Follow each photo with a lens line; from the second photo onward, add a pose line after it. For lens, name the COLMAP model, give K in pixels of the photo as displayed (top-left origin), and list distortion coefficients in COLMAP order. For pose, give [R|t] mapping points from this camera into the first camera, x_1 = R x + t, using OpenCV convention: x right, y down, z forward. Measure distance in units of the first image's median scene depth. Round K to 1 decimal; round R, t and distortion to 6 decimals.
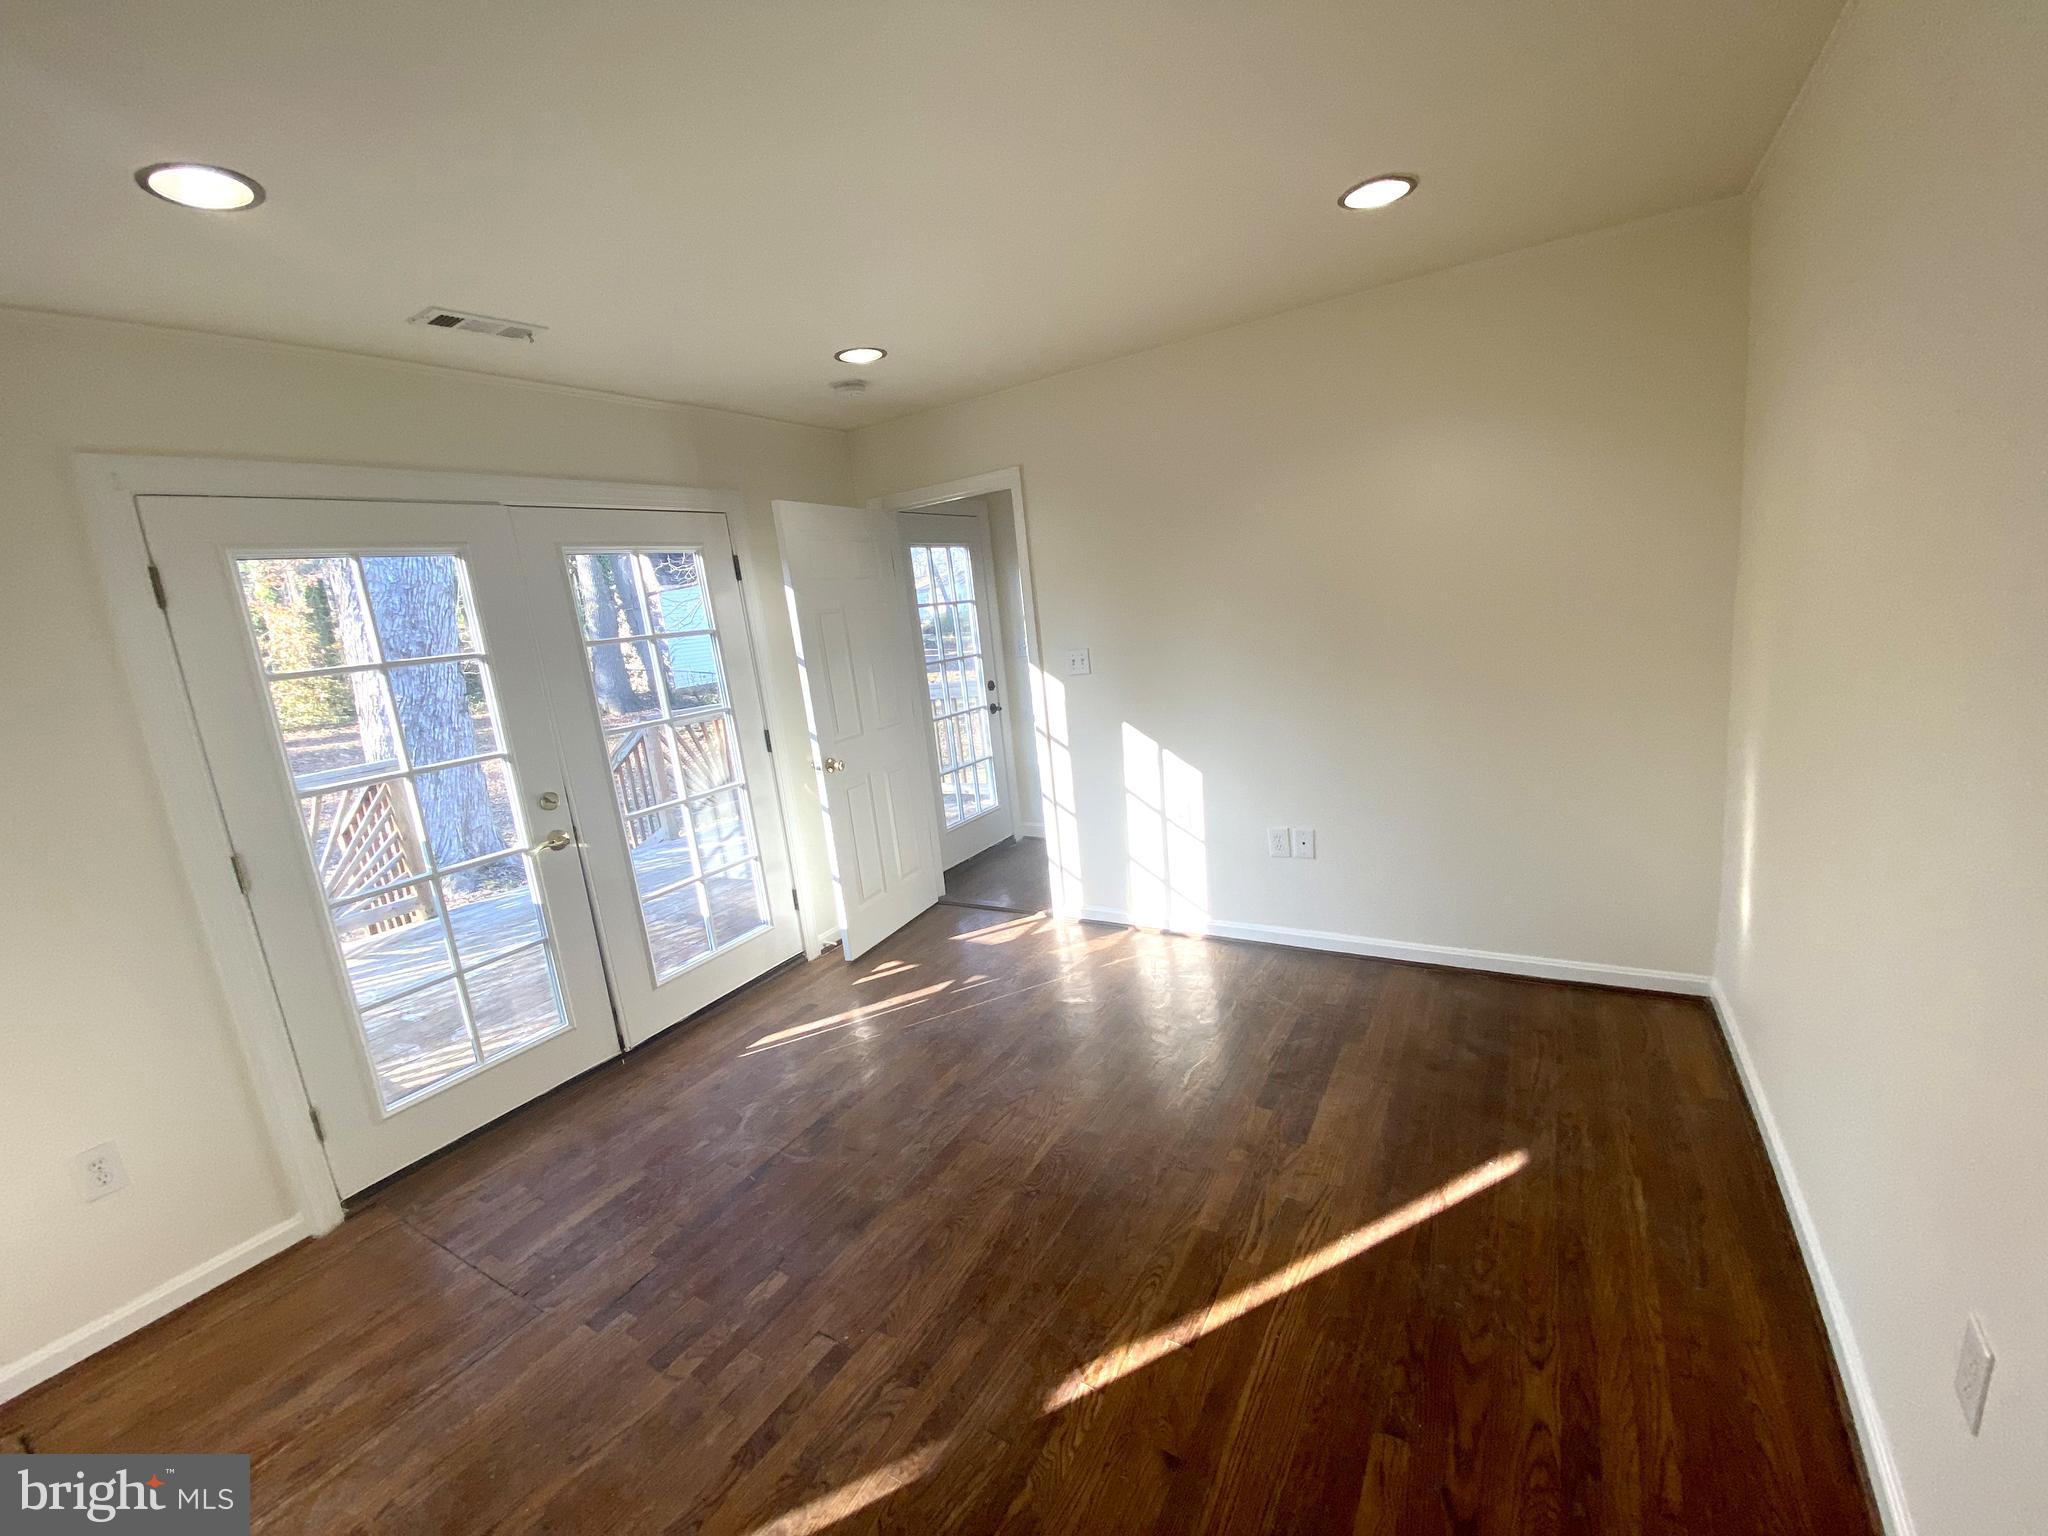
lens RADIAL K [[832.4, 0, 1027.8], [0, 832.4, 755.4], [0, 0, 1]] dist [-0.009985, -0.008079]
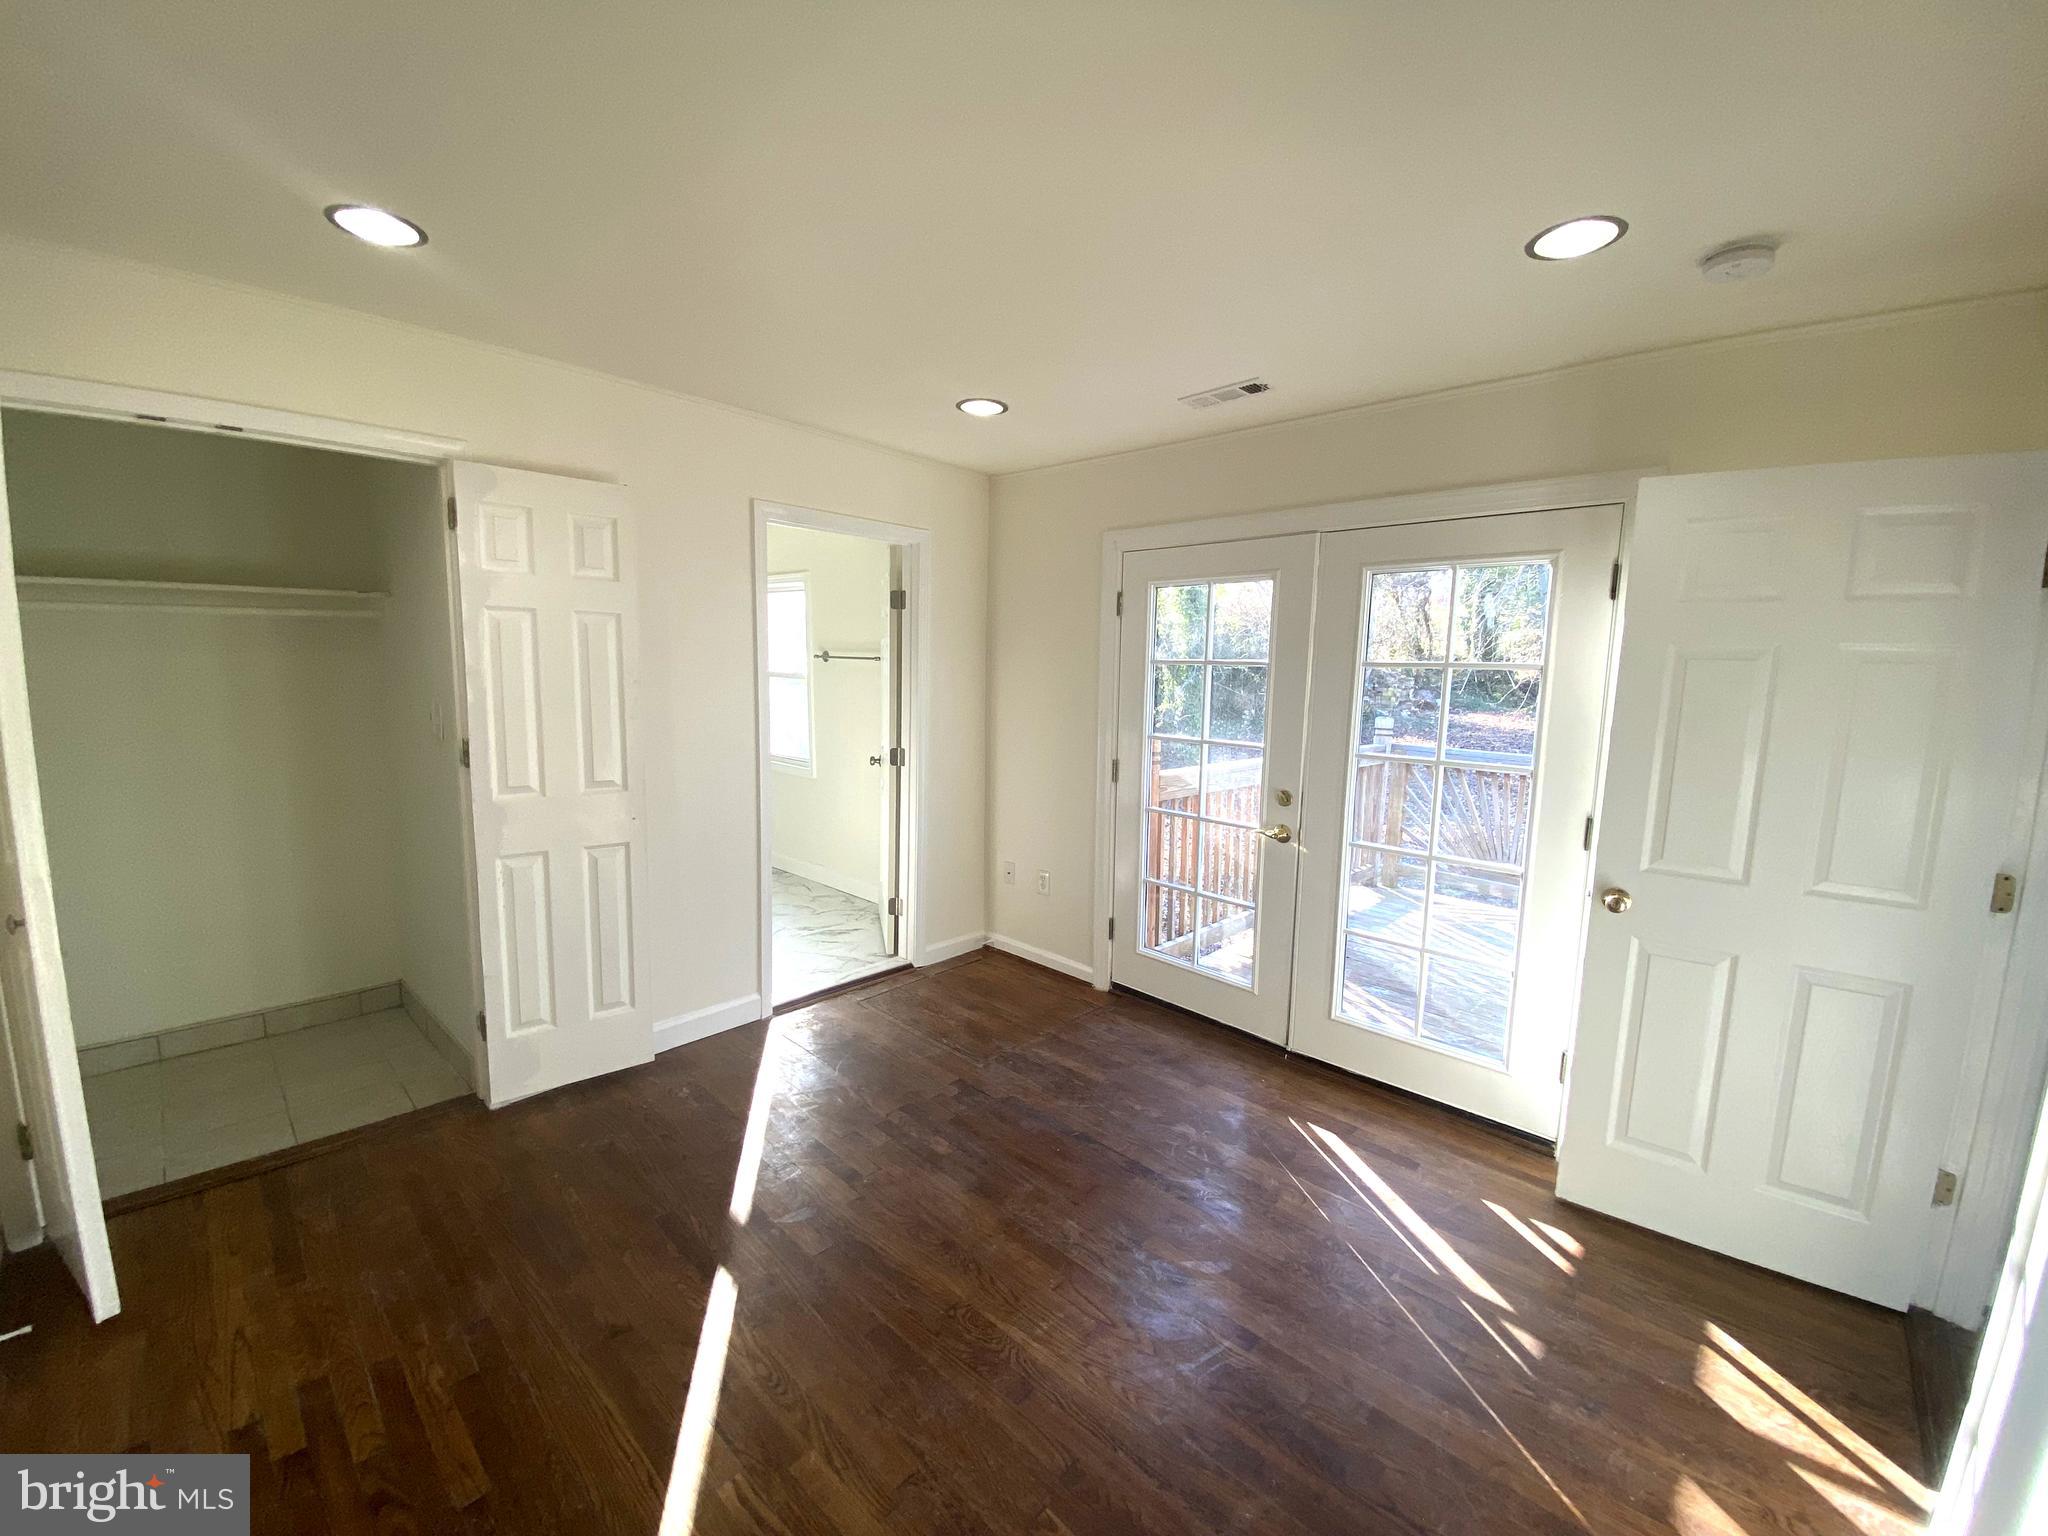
lens RADIAL K [[832.4, 0, 1031.4], [0, 832.4, 768.5], [0, 0, 1]] dist [-0.009985, -0.008079]
pose [[-0.210762, 0.235898, -0.948647, 0.618919], [-0.184812, 0.943329, 0.275636, -0.258504], [0.959908, 0.233415, -0.155221, 0.957267]]
